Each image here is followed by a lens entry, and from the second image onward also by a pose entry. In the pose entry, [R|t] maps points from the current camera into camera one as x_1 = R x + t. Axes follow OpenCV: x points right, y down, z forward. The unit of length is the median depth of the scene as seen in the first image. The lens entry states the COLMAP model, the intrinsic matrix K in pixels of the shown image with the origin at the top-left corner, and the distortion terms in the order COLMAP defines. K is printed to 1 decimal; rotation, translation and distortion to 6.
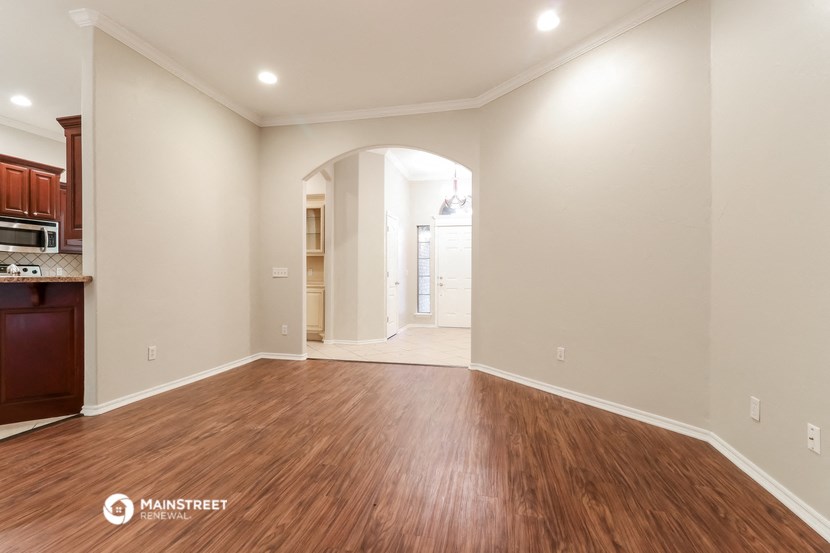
lens RADIAL K [[403.0, 0, 415.0], [0, 403.0, 276.5], [0, 0, 1]] dist [0.001396, 0.000080]
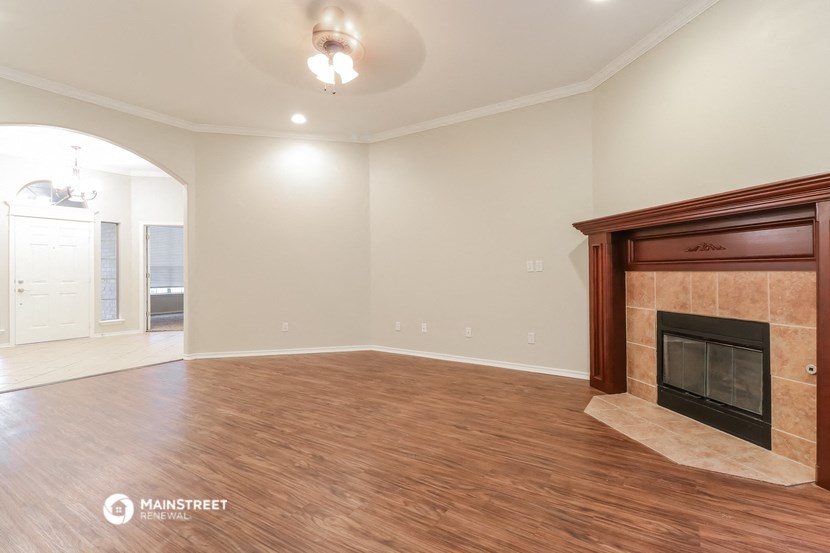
lens RADIAL K [[394.2, 0, 427.7], [0, 394.2, 268.6], [0, 0, 1]] dist [0.002560, 0.000356]
pose [[0.328663, 0.004263, 0.944438, -1.317524], [0.015999, 0.999821, -0.010080, -0.006225], [-0.944312, 0.018423, 0.328536, -0.002842]]
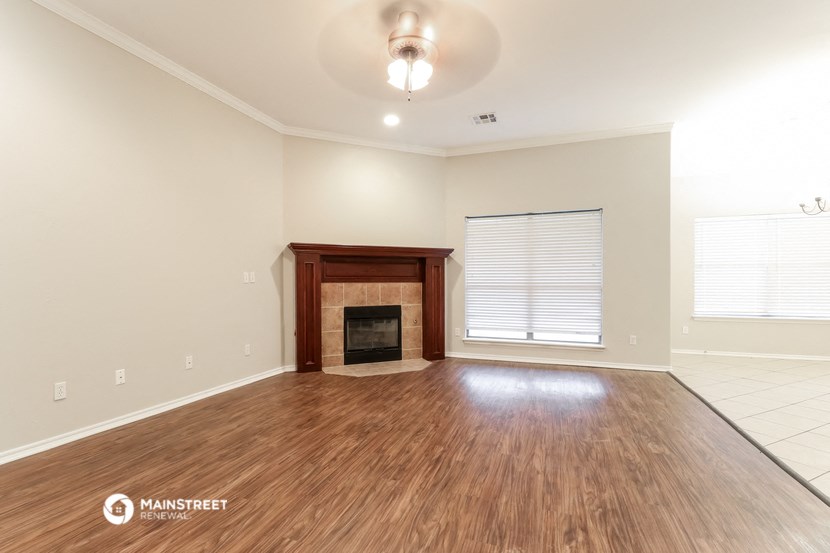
lens RADIAL K [[403.0, 0, 415.0], [0, 403.0, 276.5], [0, 0, 1]] dist [0.001396, 0.000080]
pose [[-0.993324, 0.002065, 0.115337, -0.387420], [0.001903, 0.999997, -0.001518, -0.029294], [-0.115340, -0.001288, -0.993325, 1.957021]]
